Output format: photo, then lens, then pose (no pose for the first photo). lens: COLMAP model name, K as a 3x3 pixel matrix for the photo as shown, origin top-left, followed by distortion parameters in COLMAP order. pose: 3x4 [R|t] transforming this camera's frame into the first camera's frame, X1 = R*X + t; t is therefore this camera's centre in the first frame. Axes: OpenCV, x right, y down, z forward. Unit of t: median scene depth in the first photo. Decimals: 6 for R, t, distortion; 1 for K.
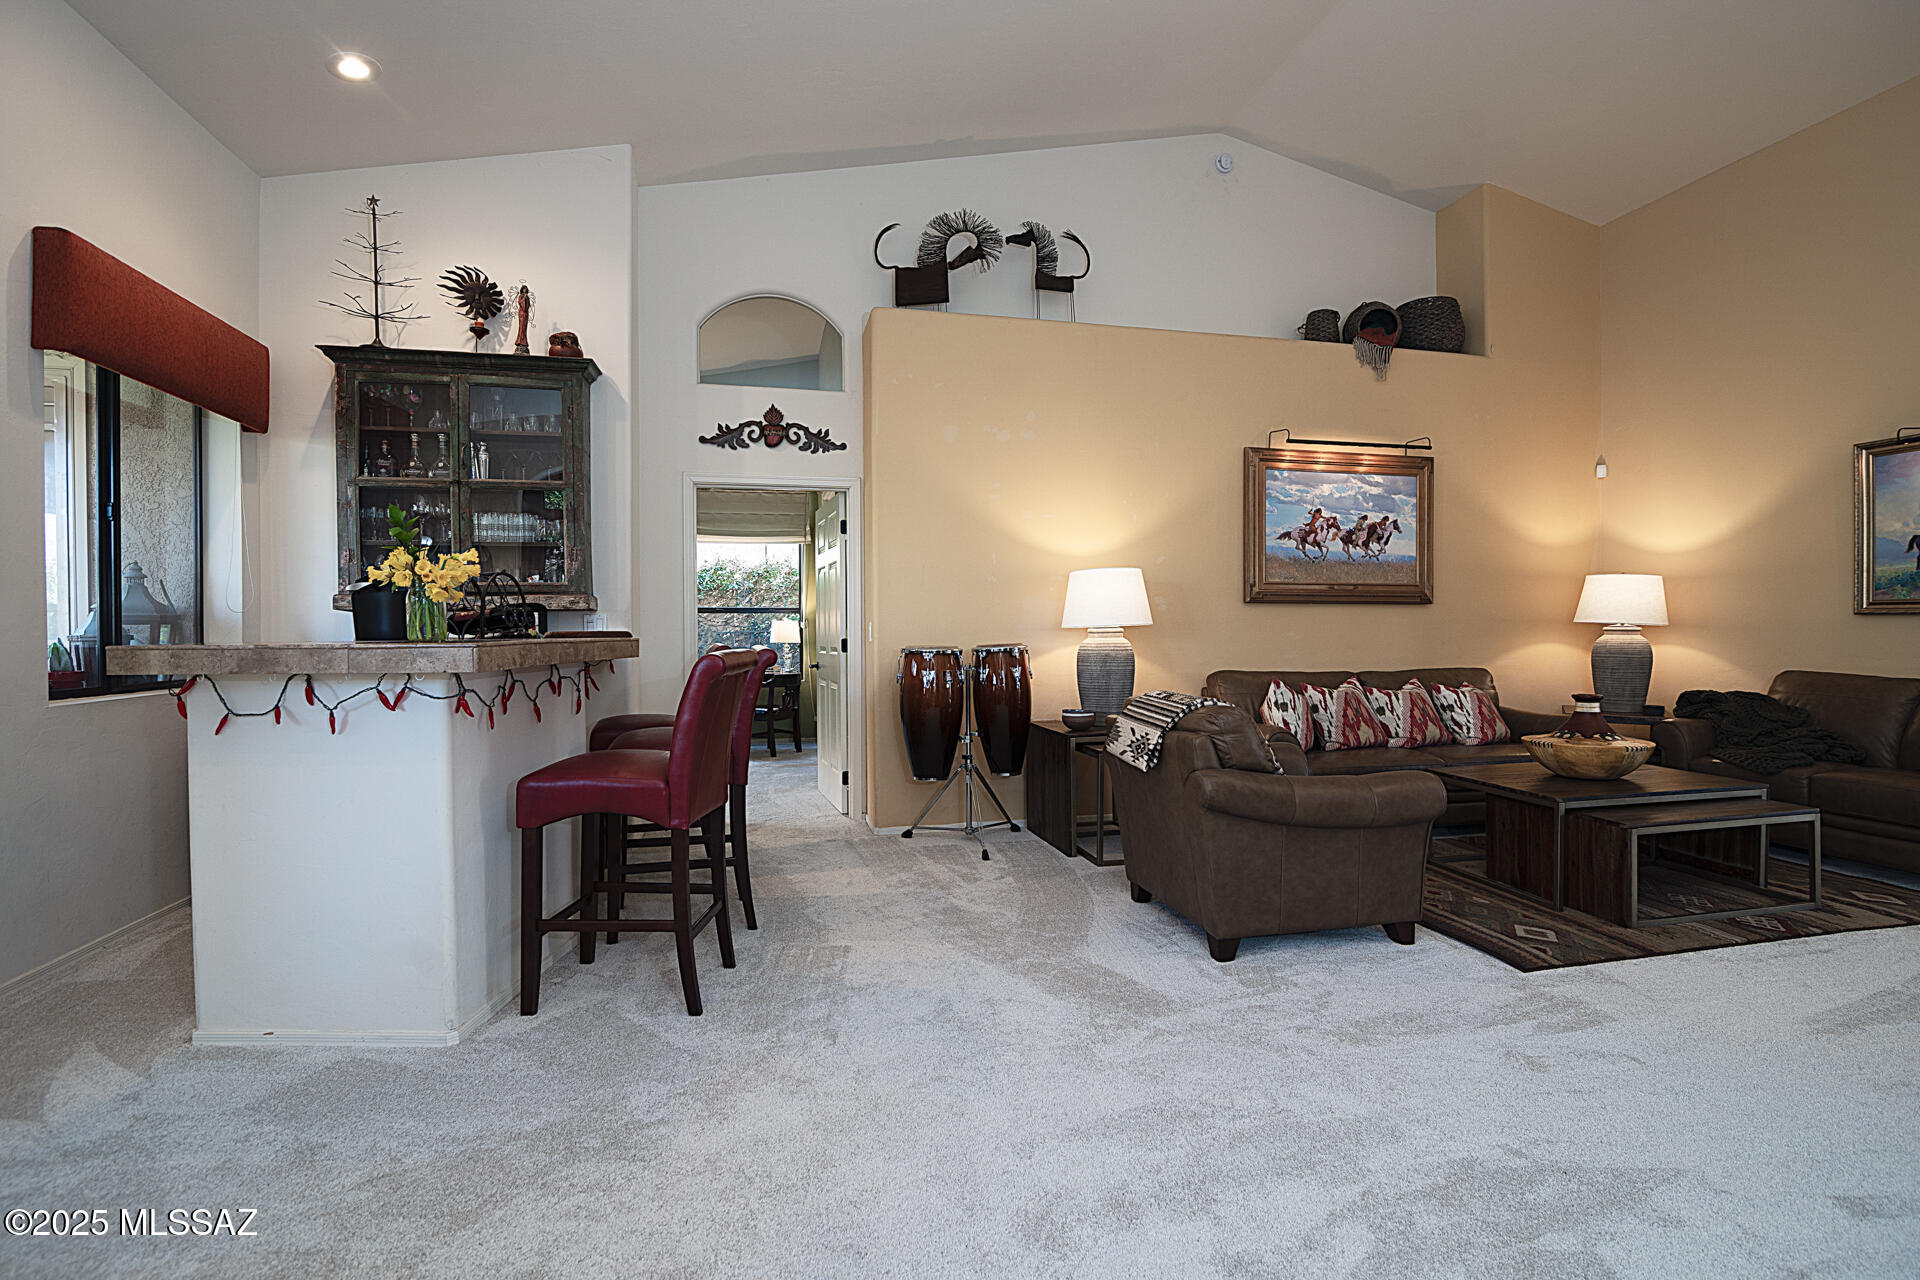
lens RADIAL K [[885.1, 0, 959.8], [0, 885.1, 640.8], [0, 0, 1]] dist [-0.017818, 0.000686]
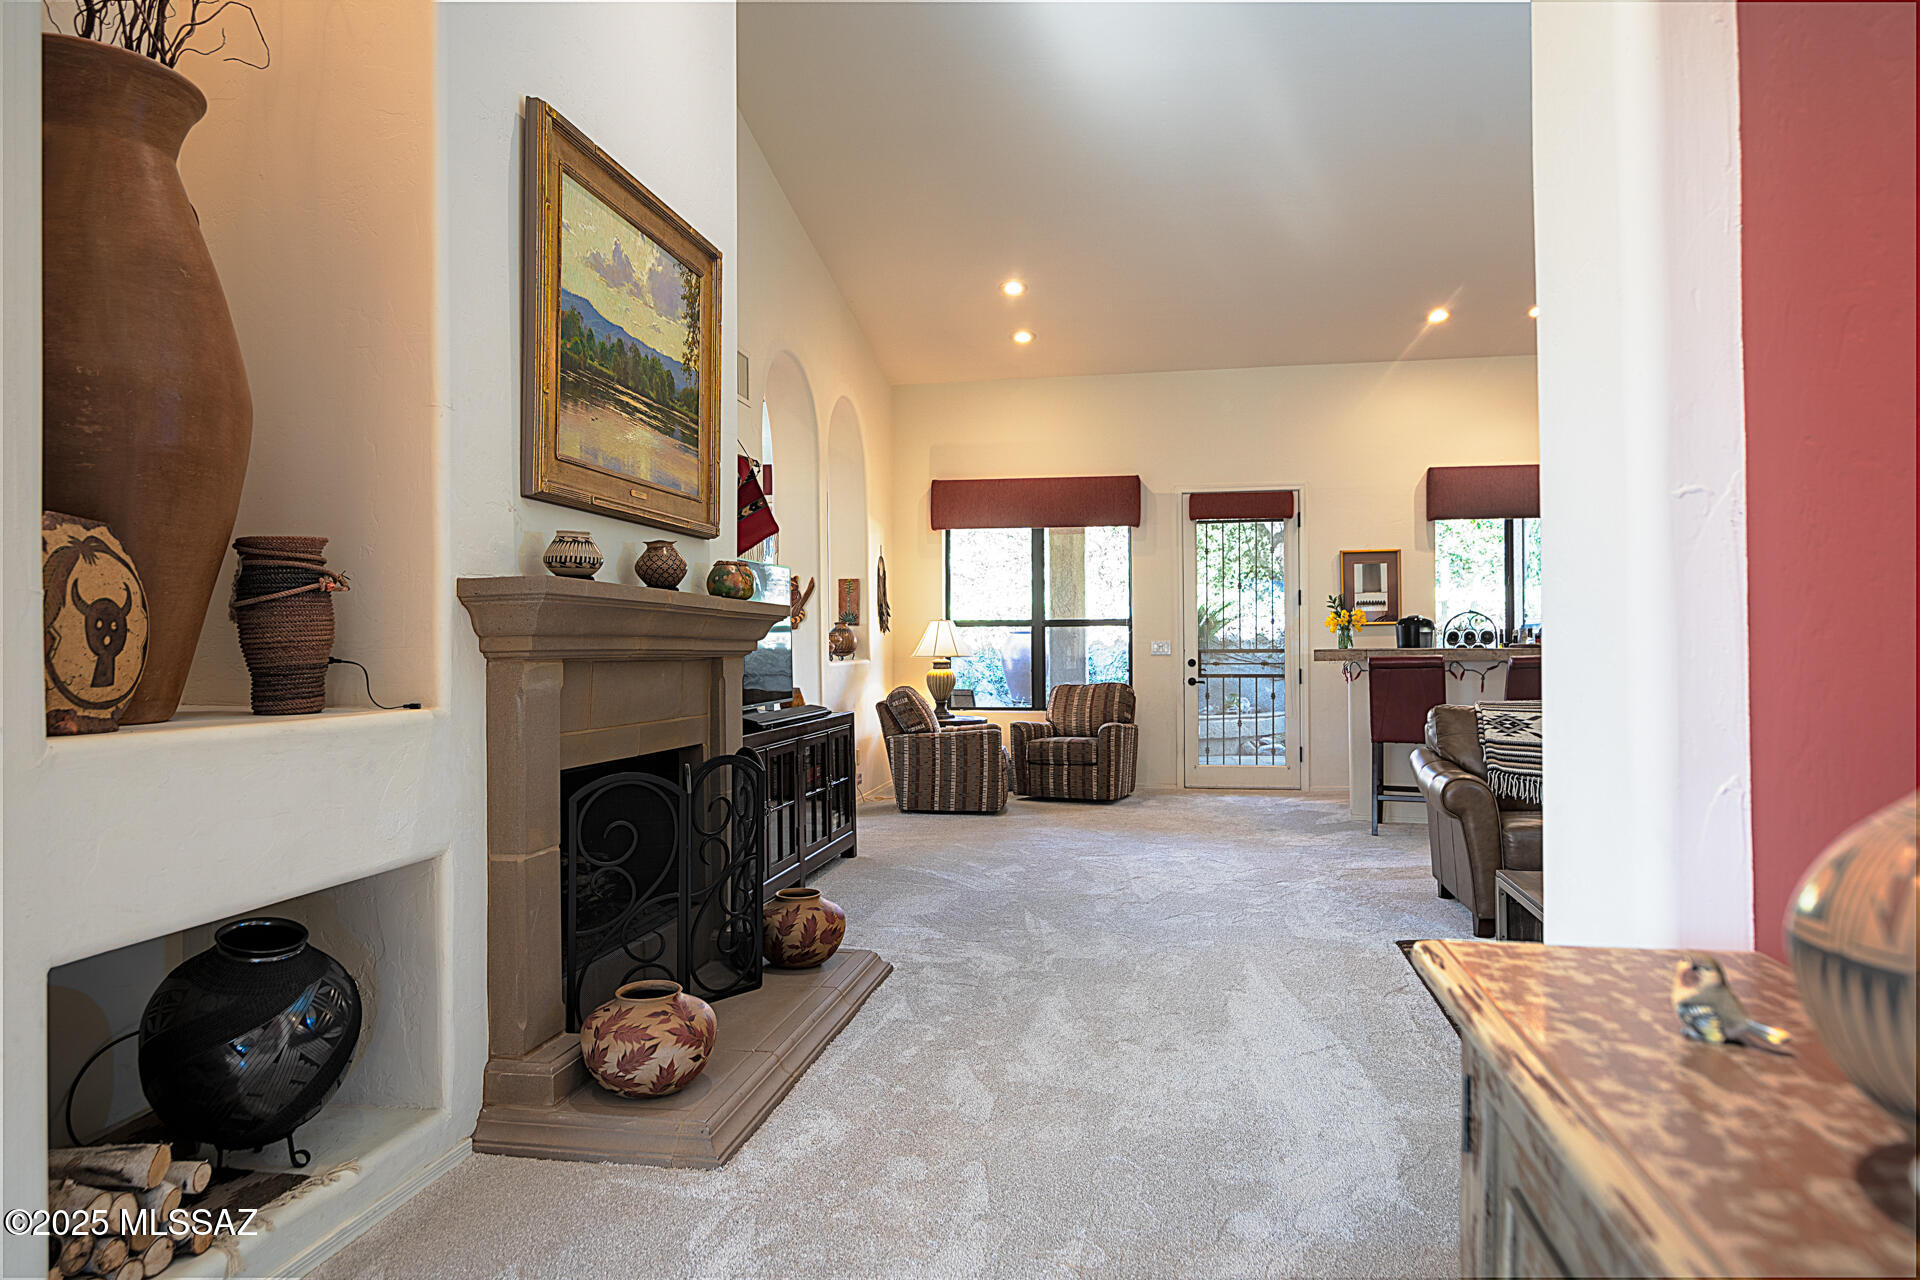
lens RADIAL K [[1168.6, 0, 959.8], [0, 1168.6, 634.1], [0, 0, 1]] dist [-0.005948, 0.002676]
pose [[-0.394918, -0.001743, -0.918715, 1.402283], [-0.002885, 0.999996, -0.000657, -0.018099], [0.918712, 0.002391, -0.394922, 0.658428]]
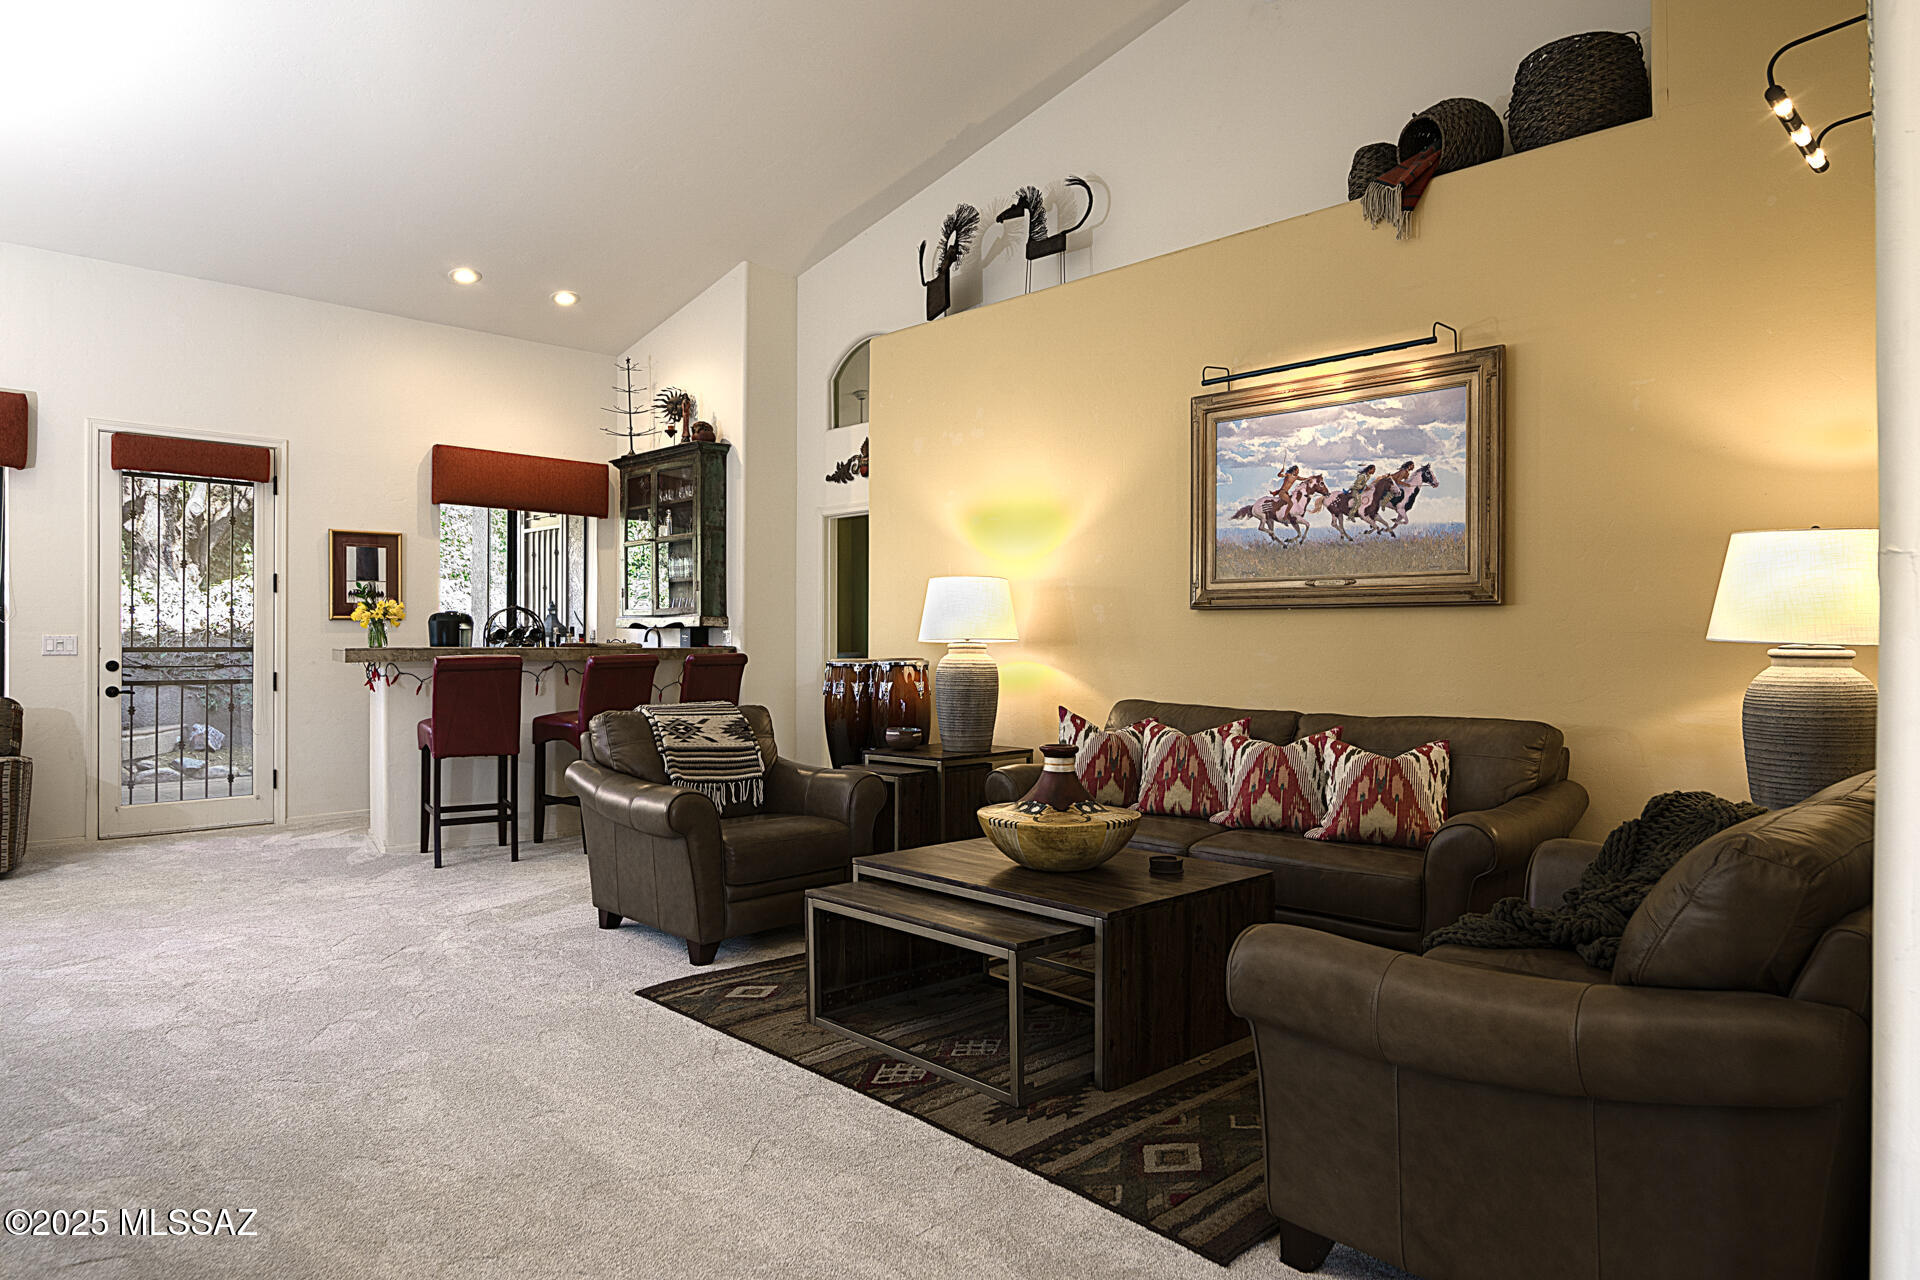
lens RADIAL K [[1168.6, 0, 960.9], [0, 1168.6, 640.5], [0, 0, 1]] dist [-0.005948, 0.002676]
pose [[0.523017, 0.005045, -0.852307, 1.195651], [-0.014304, 0.999894, -0.002858, -0.014021], [0.852202, 0.013686, 0.523034, 0.377646]]
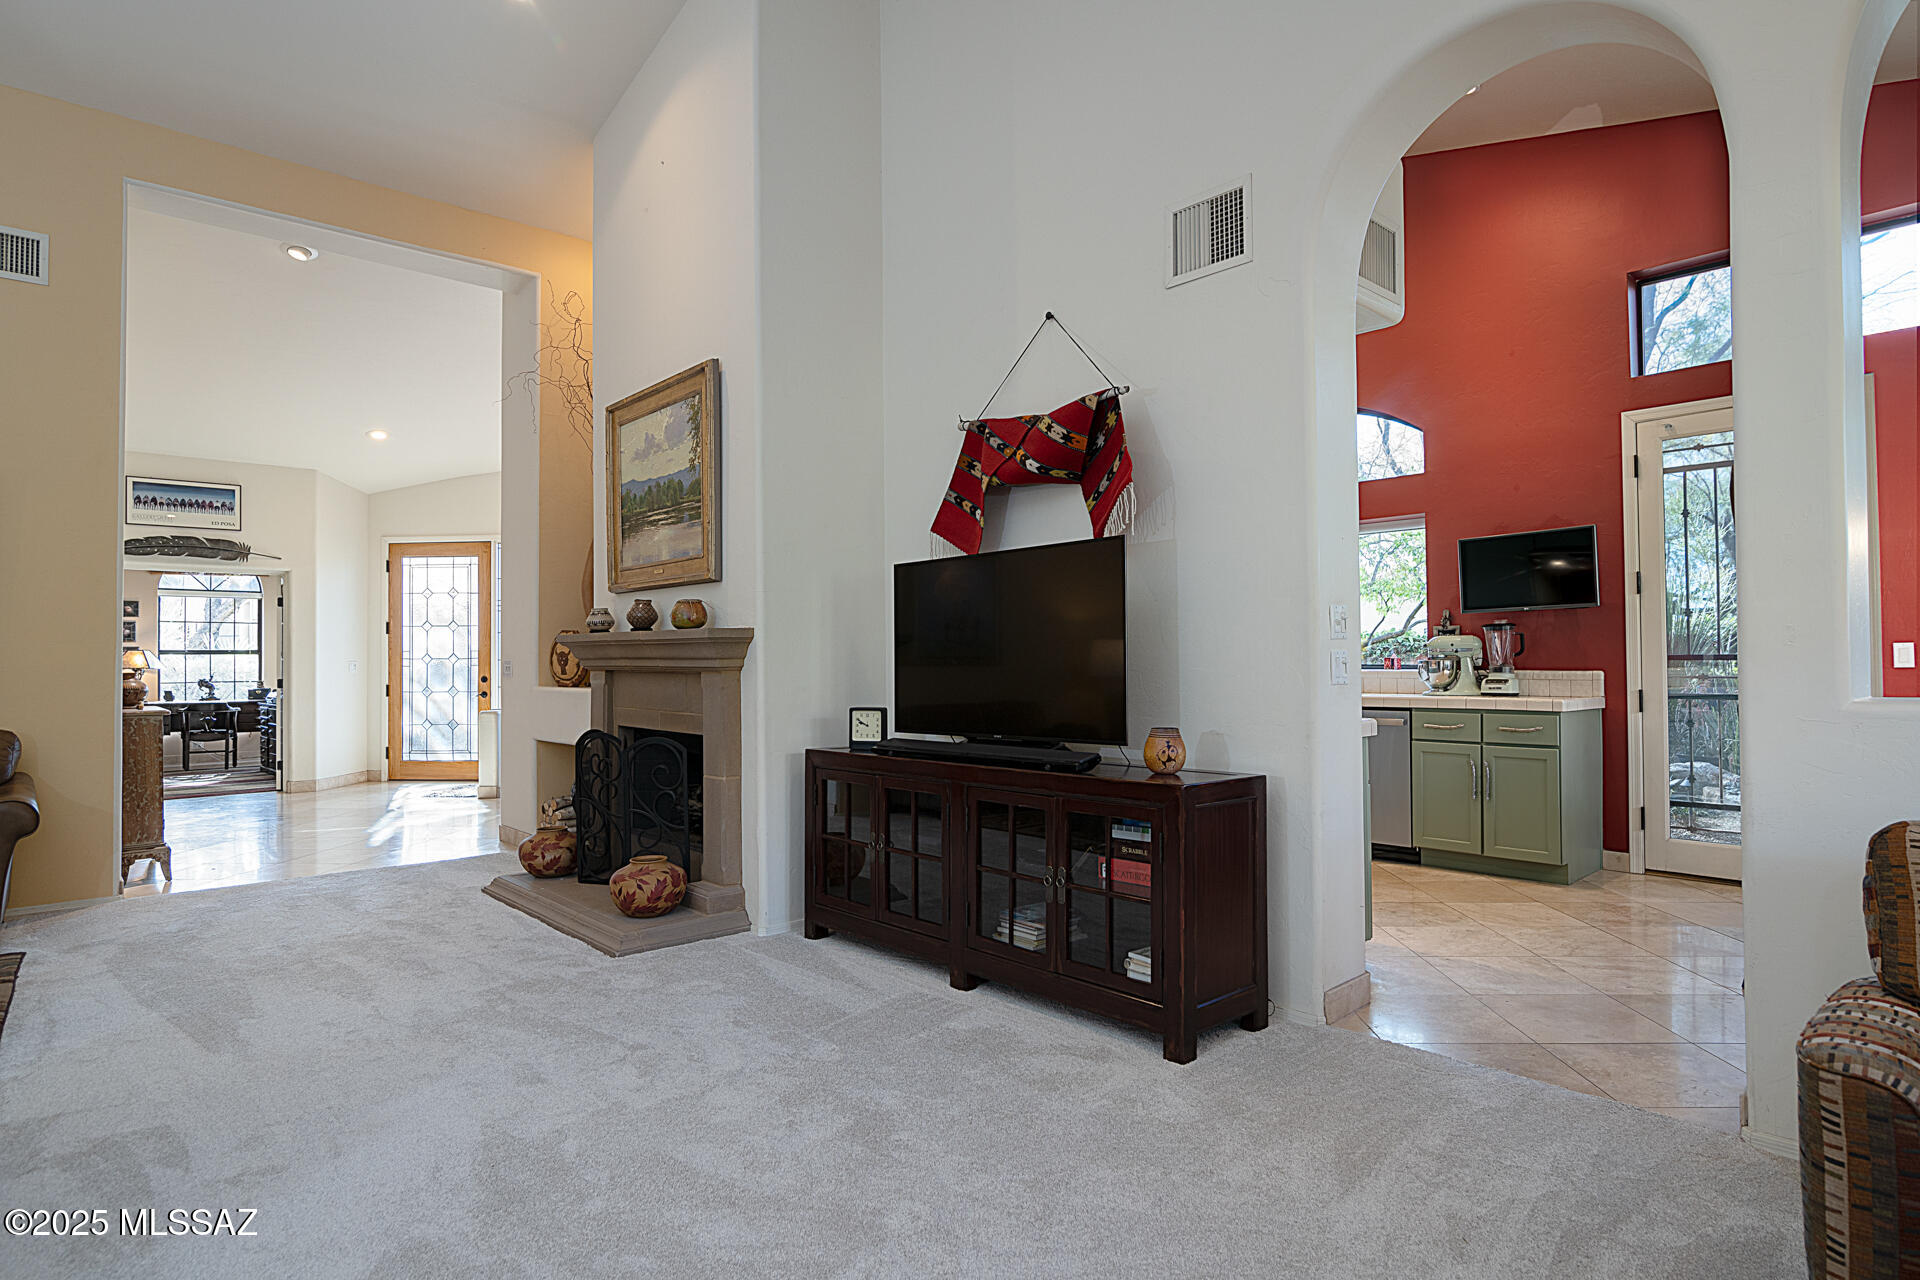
lens RADIAL K [[1057.1, 0, 956.5], [0, 1057.1, 643.8], [0, 0, 1]] dist [-0.003309, -0.001049]
pose [[-0.479076, 0.023751, 0.877452, -0.303588], [0.021006, 0.999658, -0.015589, -0.007906], [-0.877522, 0.010964, -0.479411, 0.435568]]
